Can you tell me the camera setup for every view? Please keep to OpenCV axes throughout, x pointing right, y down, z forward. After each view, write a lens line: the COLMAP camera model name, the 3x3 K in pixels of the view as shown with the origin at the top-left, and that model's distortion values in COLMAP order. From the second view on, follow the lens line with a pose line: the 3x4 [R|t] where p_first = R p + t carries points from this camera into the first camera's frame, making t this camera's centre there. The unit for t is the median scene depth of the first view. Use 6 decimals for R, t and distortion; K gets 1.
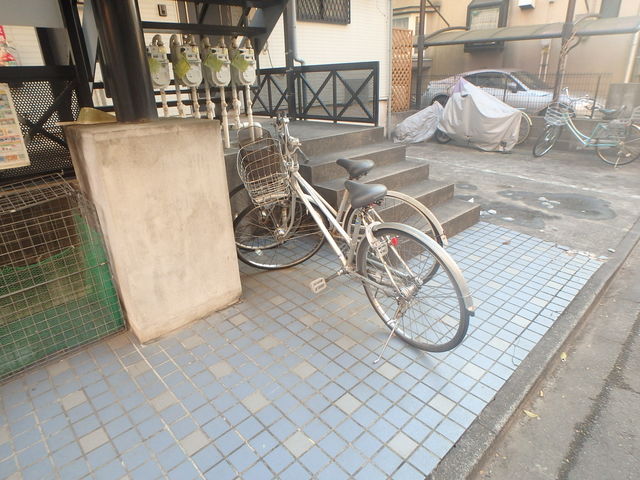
lens RADIAL K [[394.3, 0, 331.1], [0, 394.3, 241.4], [0, 0, 1]] dist [-0.036637, 0.003899]
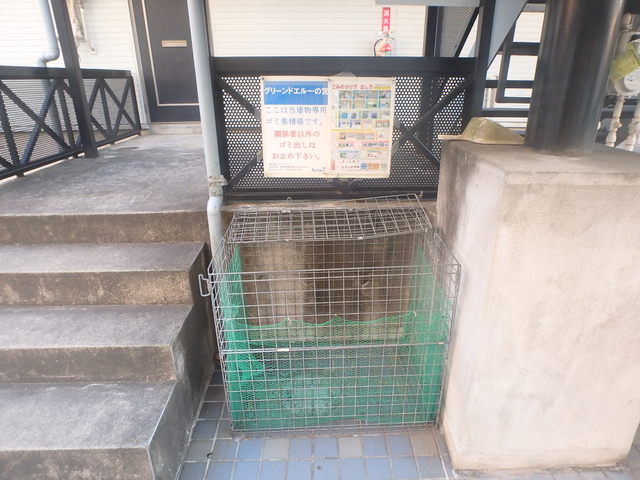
lens RADIAL K [[394.3, 0, 331.1], [0, 394.3, 241.4], [0, 0, 1]] dist [-0.036637, 0.003899]
pose [[0.734725, 0.283924, -0.616089, -0.330948], [-0.275099, 0.954872, 0.111978, -0.134911], [0.620080, 0.087212, 0.779676, 0.293266]]
